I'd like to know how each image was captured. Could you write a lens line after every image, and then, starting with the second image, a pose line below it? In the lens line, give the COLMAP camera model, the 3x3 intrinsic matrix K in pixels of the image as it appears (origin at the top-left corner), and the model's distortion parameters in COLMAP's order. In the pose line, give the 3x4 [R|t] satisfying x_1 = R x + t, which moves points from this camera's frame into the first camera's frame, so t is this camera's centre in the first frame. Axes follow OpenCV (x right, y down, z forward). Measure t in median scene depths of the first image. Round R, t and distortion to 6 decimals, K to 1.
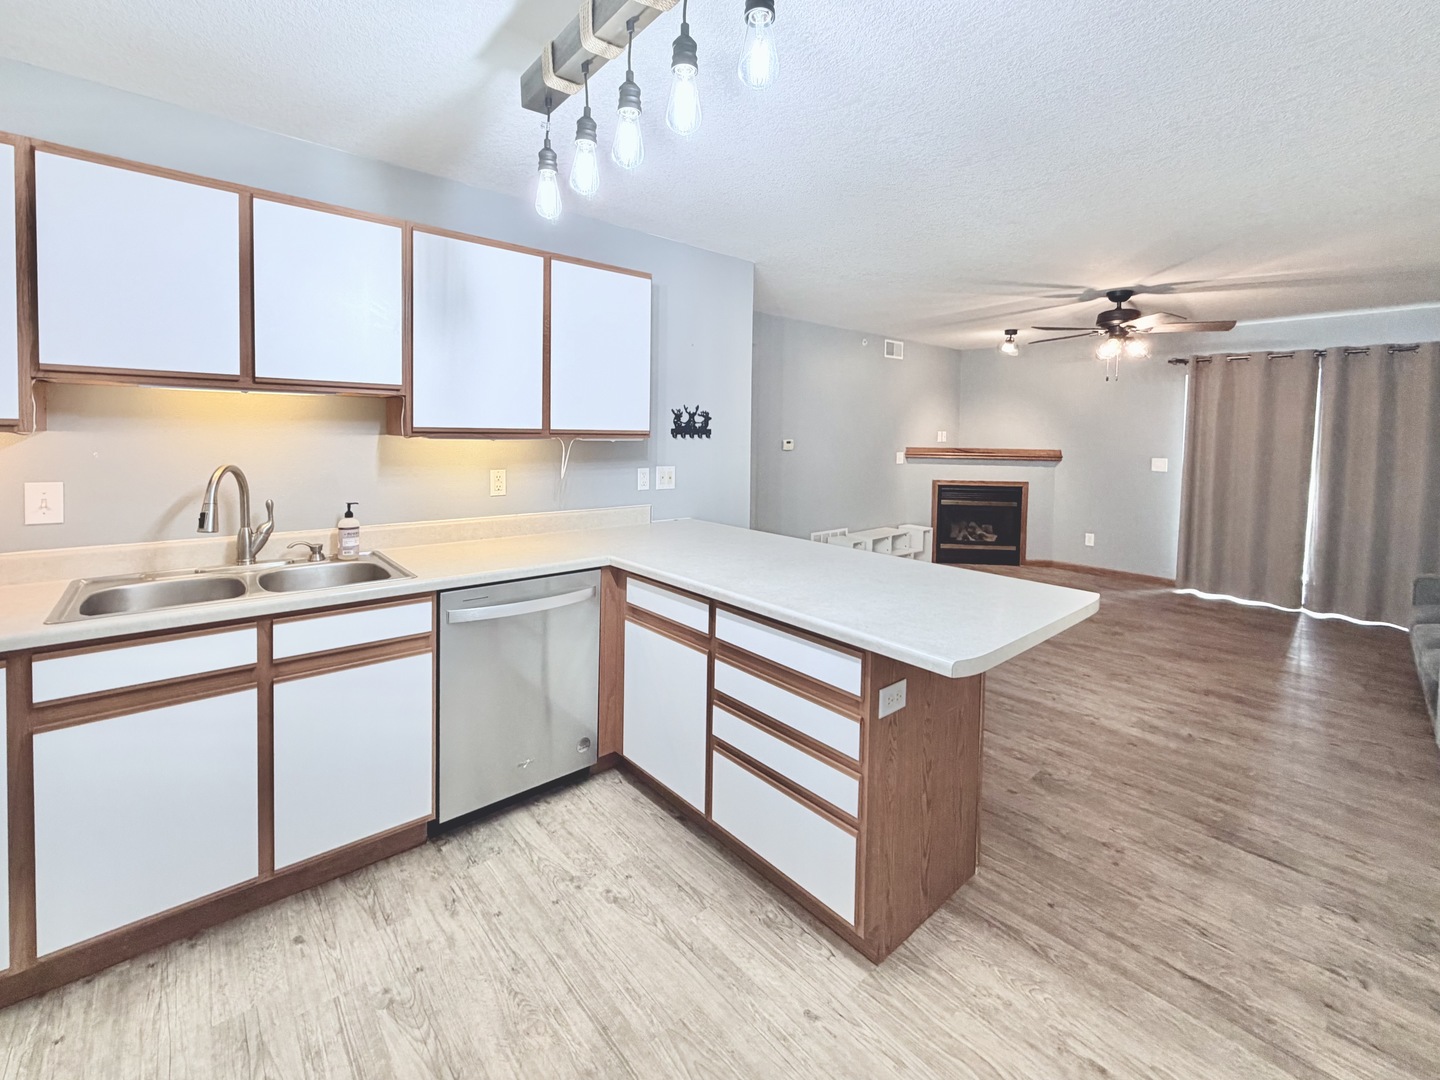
lens RADIAL K [[619.9, 0, 724.3], [0, 619.9, 455.9], [0, 0, 1]] dist [-0.016261, 0.000069]
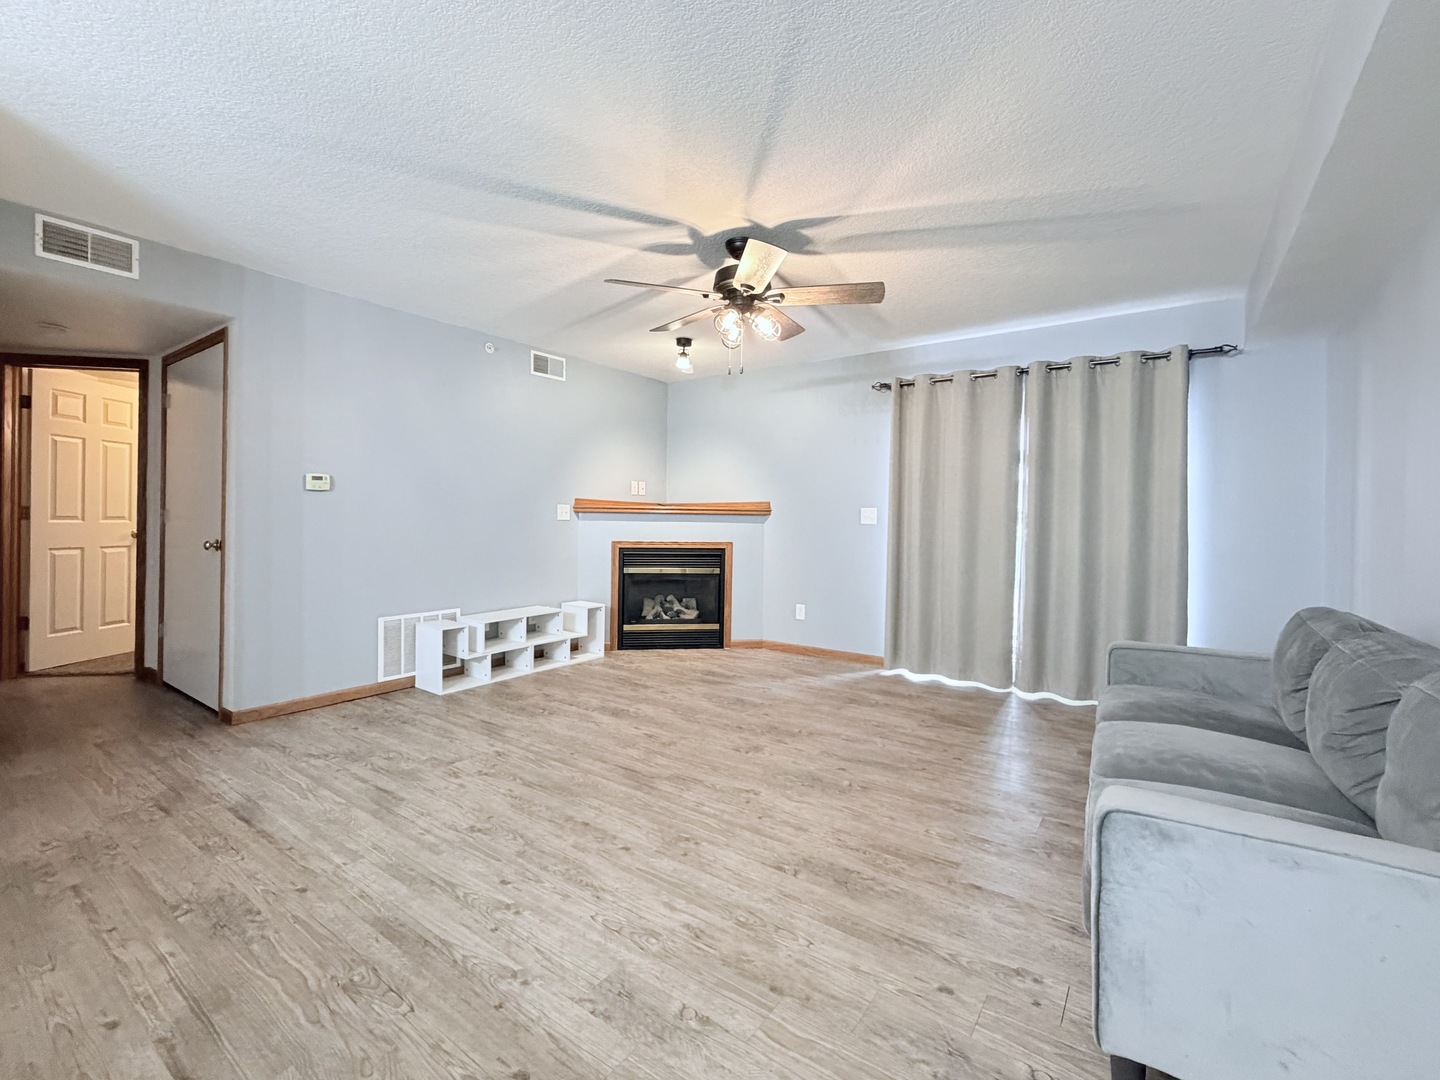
lens RADIAL K [[613.0, 0, 736.8], [0, 613.0, 523.4], [0, 0, 1]] dist [0.000443, -0.000058]
pose [[0.970342, -0.005582, 0.241673, 0.336569], [0.012726, 0.999527, -0.028011, 0.044113], [-0.241402, 0.030255, 0.969953, 0.251502]]
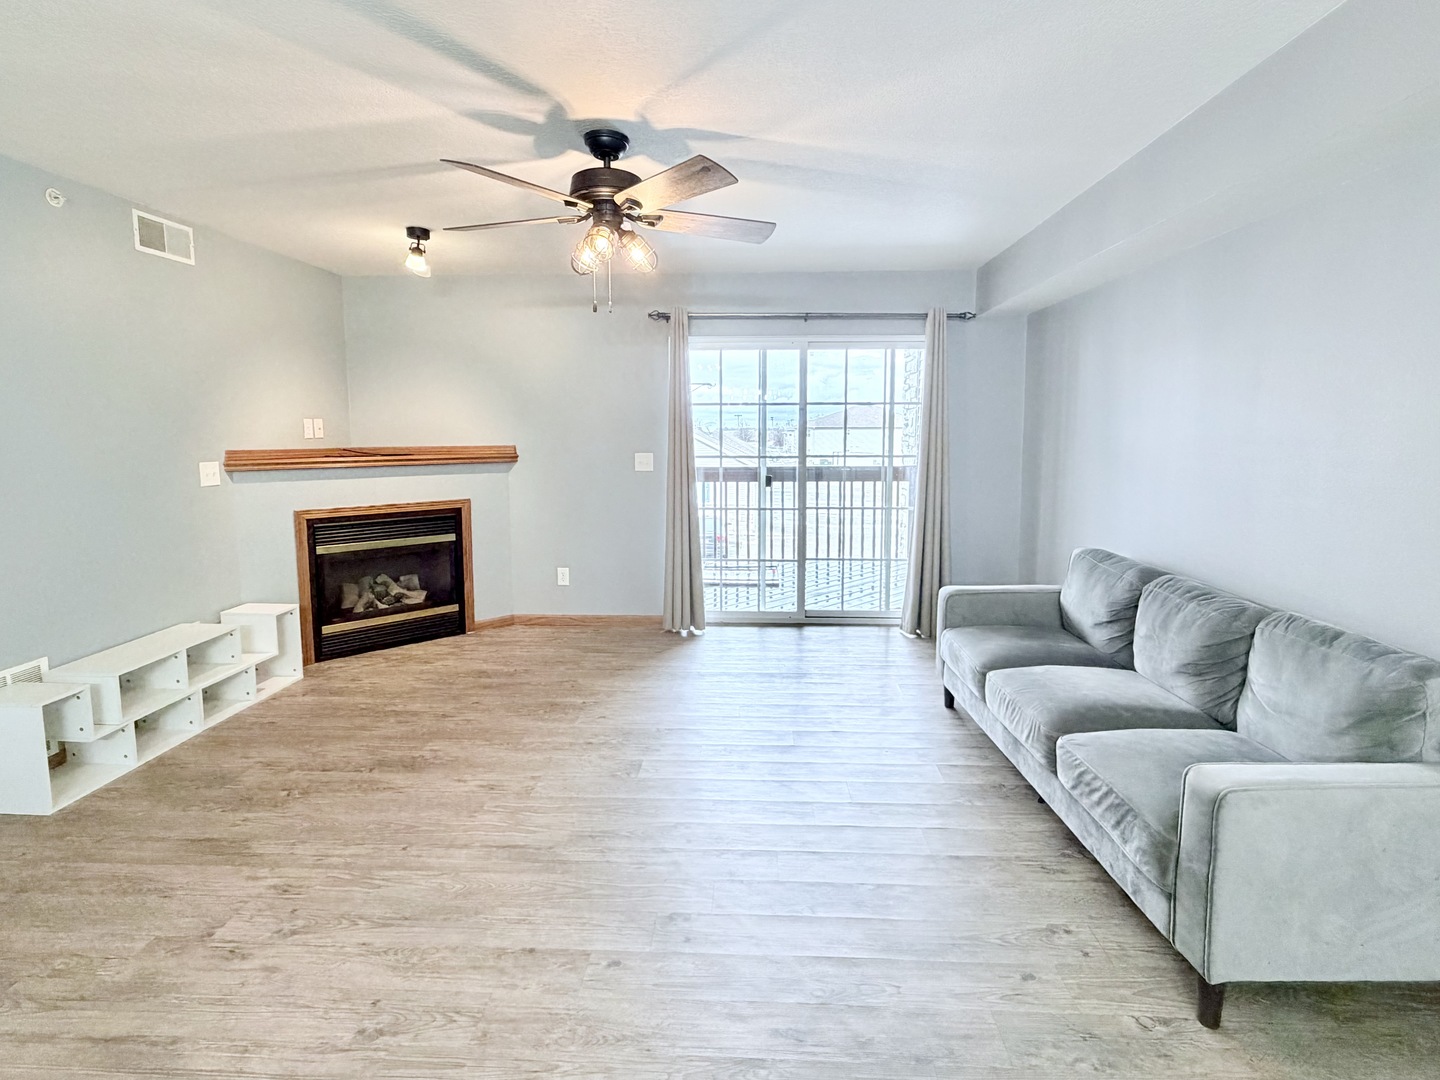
lens RADIAL K [[673.5, 0, 723.7], [0, 673.5, 494.9], [0, 0, 1]] dist [-0.003684, 0.000921]
pose [[0.689780, -0.086718, 0.718807, 0.198735], [0.040715, 0.995876, 0.081073, -0.006957], [-0.722873, -0.026657, 0.690466, 0.378767]]
